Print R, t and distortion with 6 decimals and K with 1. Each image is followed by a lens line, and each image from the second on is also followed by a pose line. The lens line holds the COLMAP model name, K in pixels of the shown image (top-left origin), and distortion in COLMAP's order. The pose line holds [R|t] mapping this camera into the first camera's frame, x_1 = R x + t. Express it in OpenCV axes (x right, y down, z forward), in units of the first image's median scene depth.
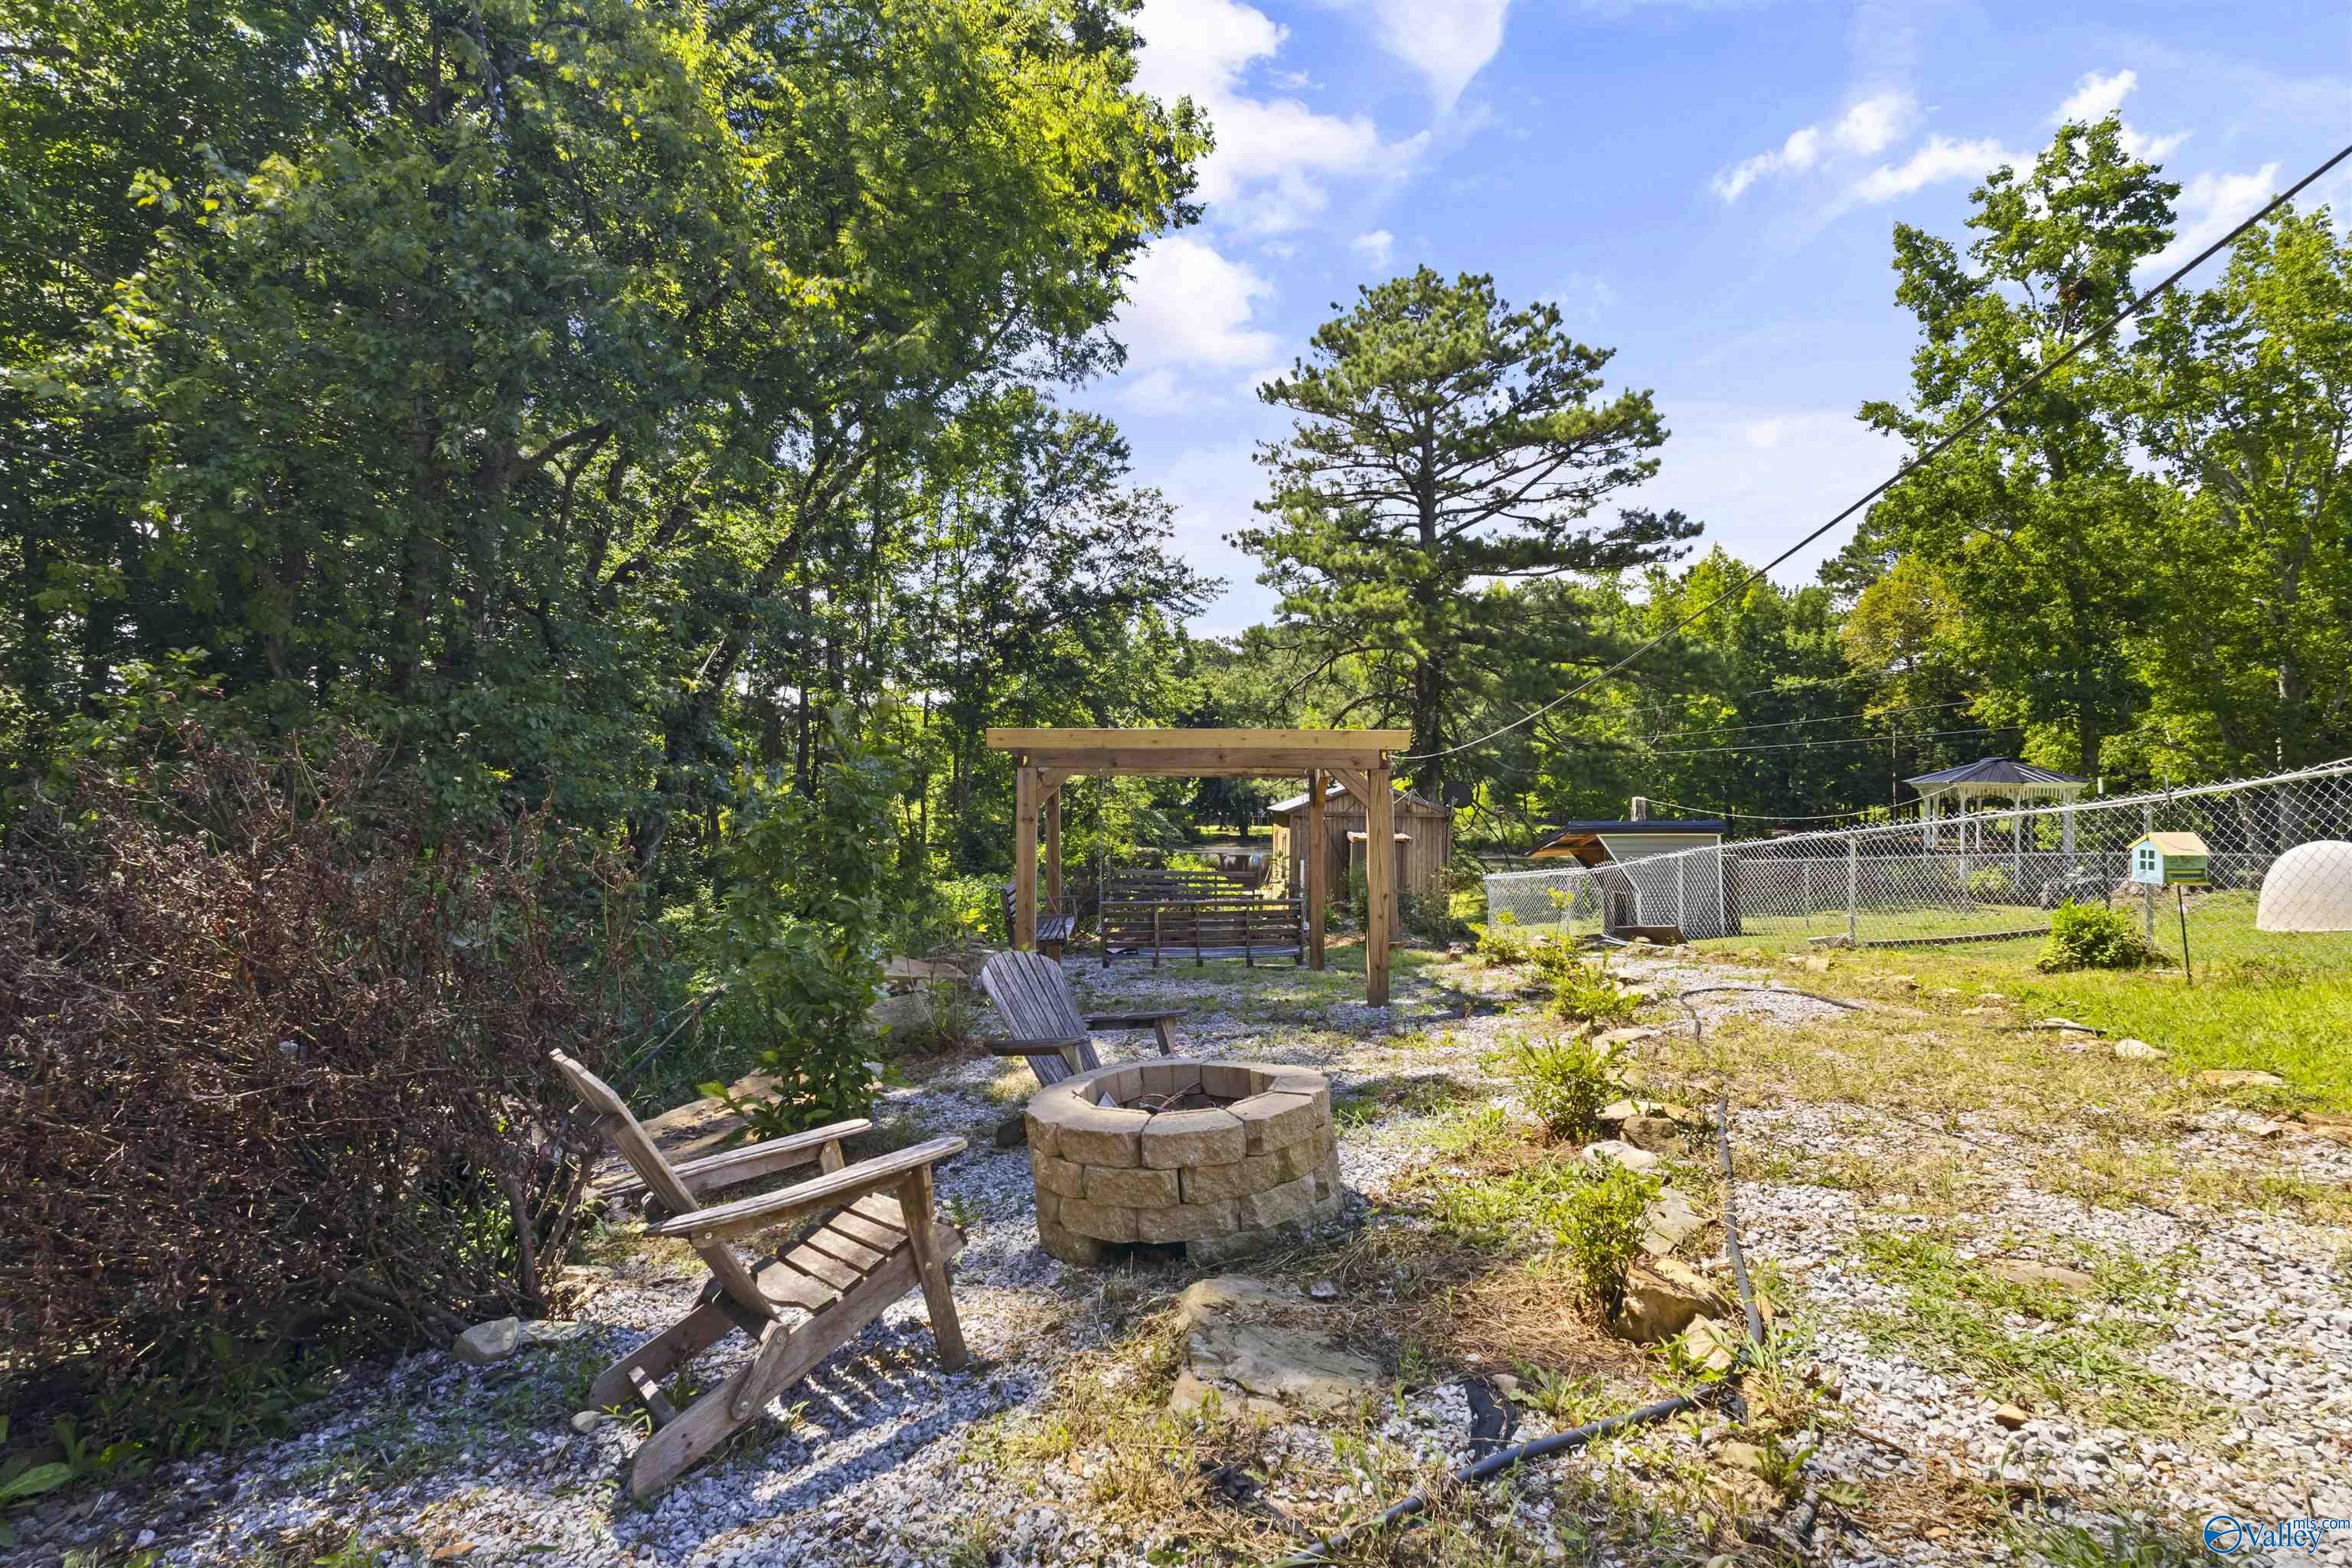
lens RADIAL K [[1086.3, 0, 1176.0], [0, 1086.3, 784.0], [0, 0, 1]] dist [0.002119, -0.000011]
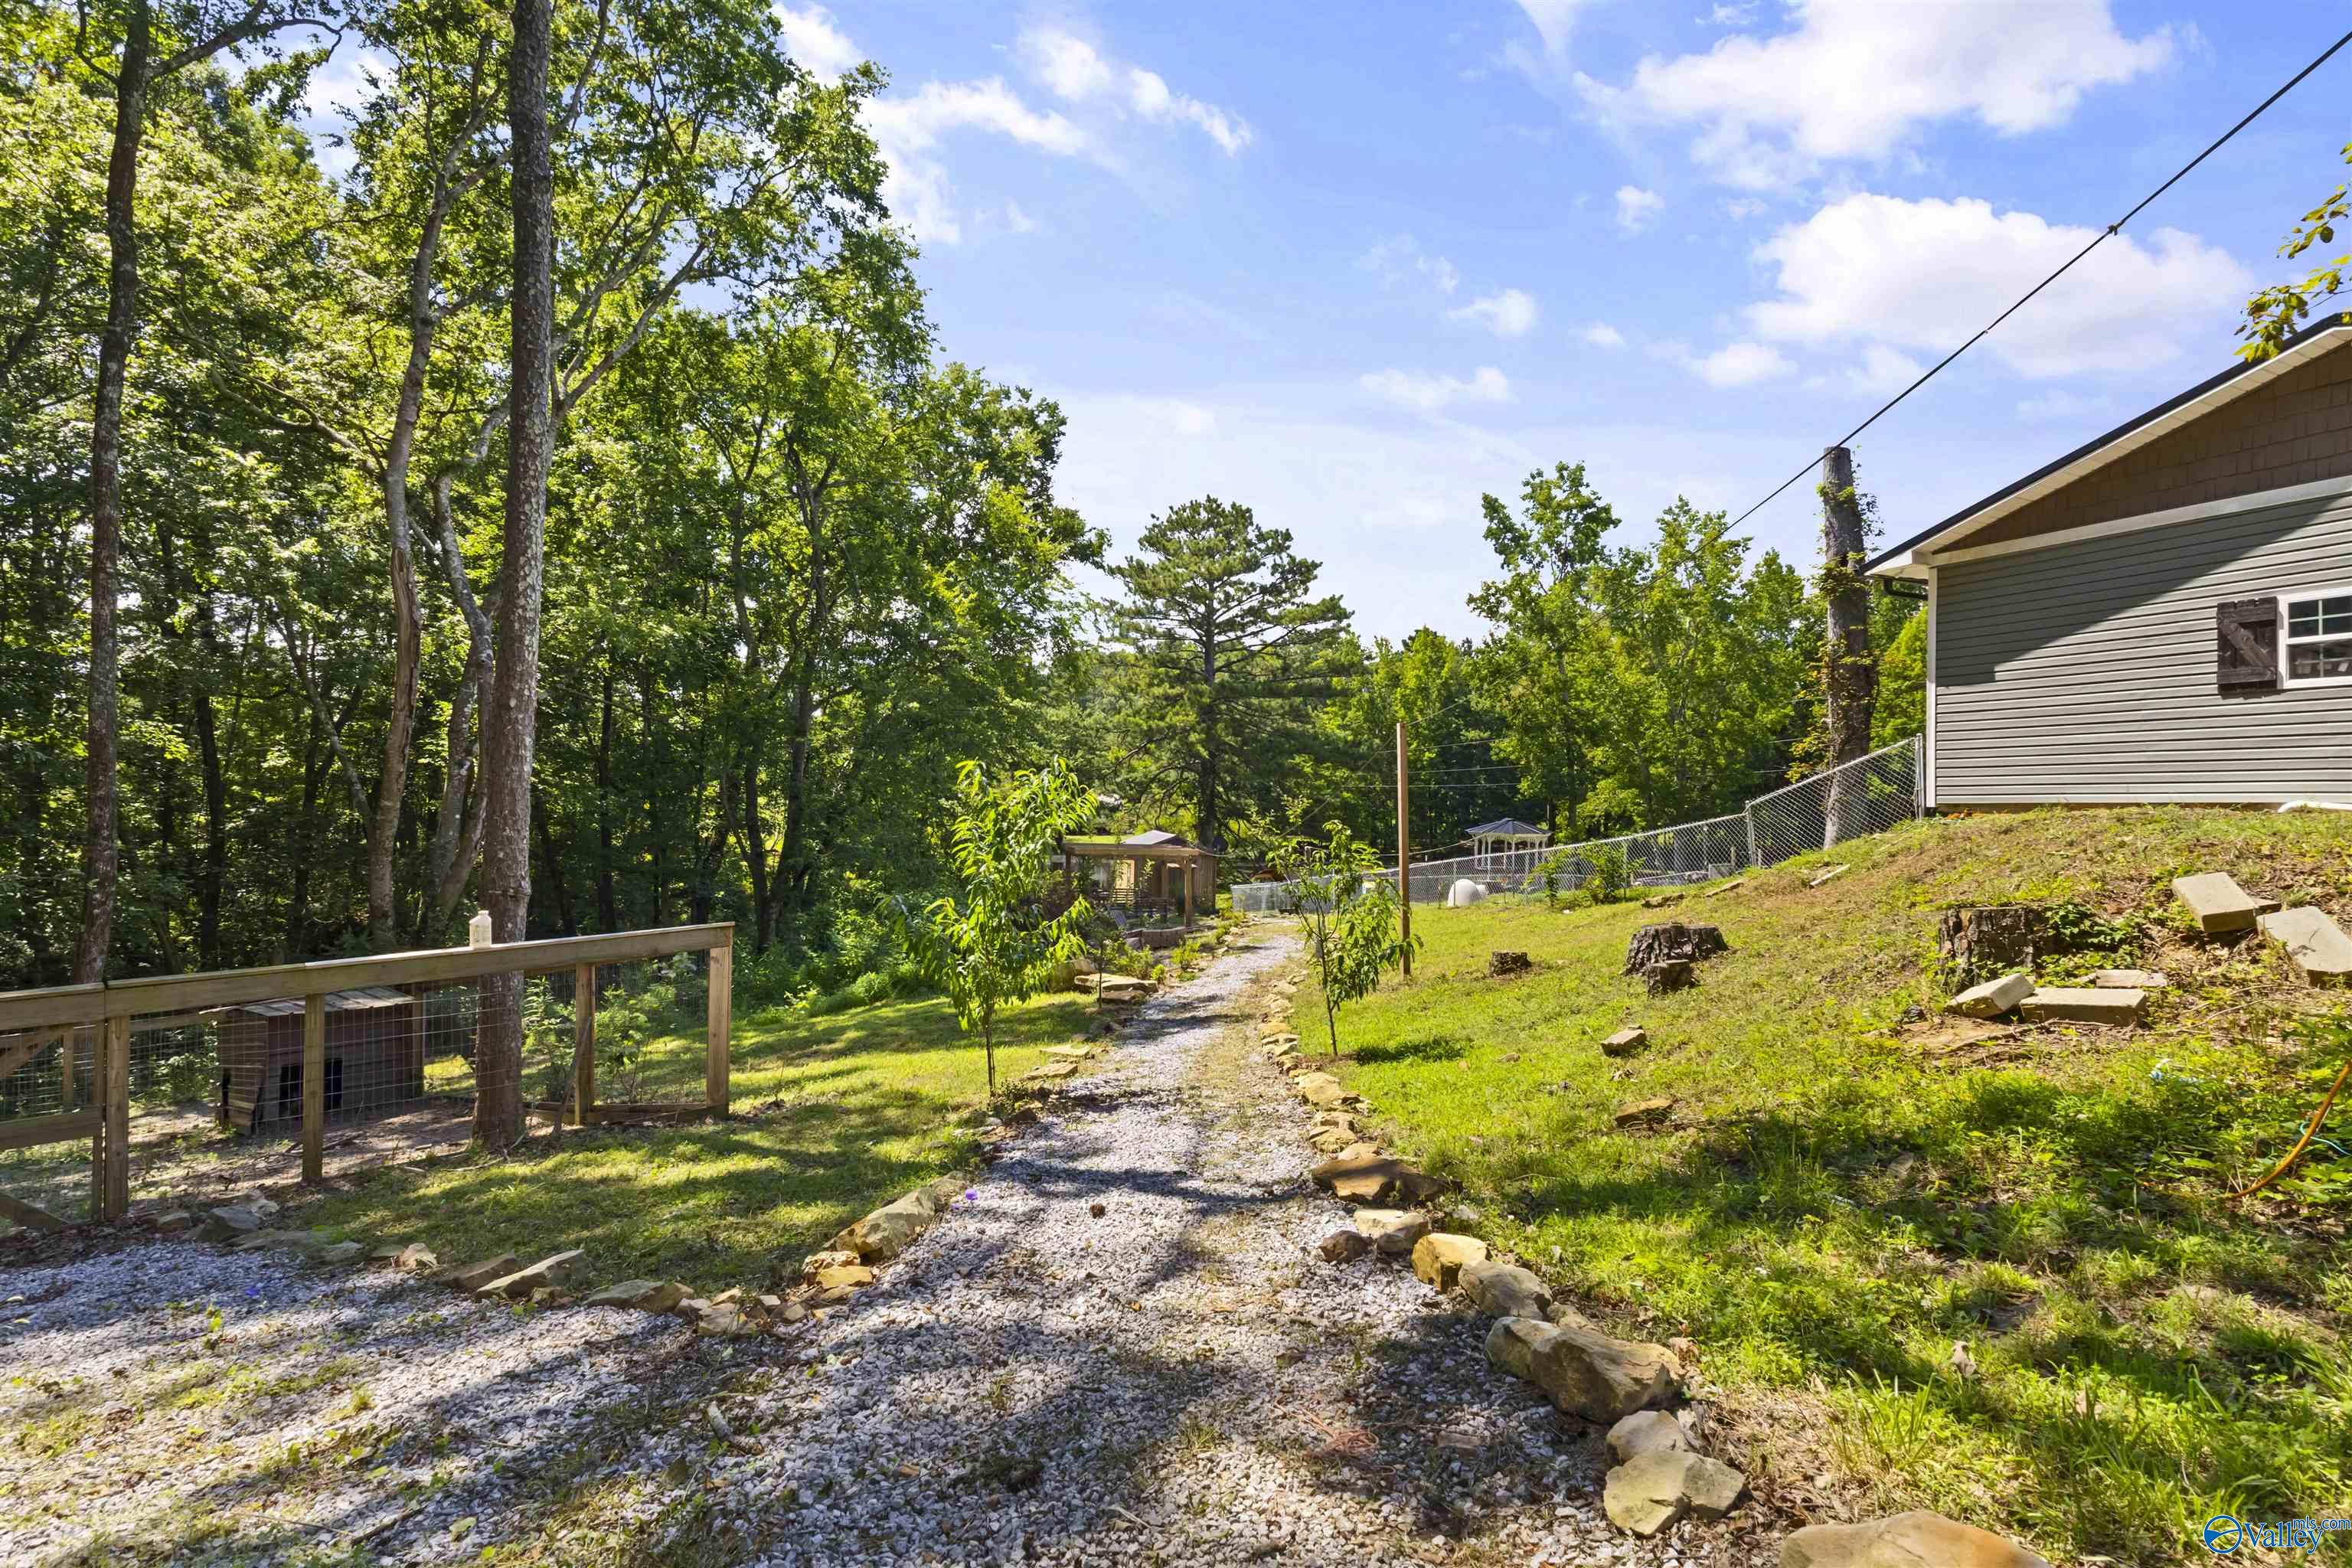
lens RADIAL K [[1086.3, 0, 1176.0], [0, 1086.3, 784.0], [0, 0, 1]] dist [0.002119, -0.000011]
pose [[0.981469, 0.012593, 0.191208, -0.122440], [-0.013080, 0.999914, 0.001284, -0.063240], [-0.191175, -0.003762, 0.981549, -0.568814]]
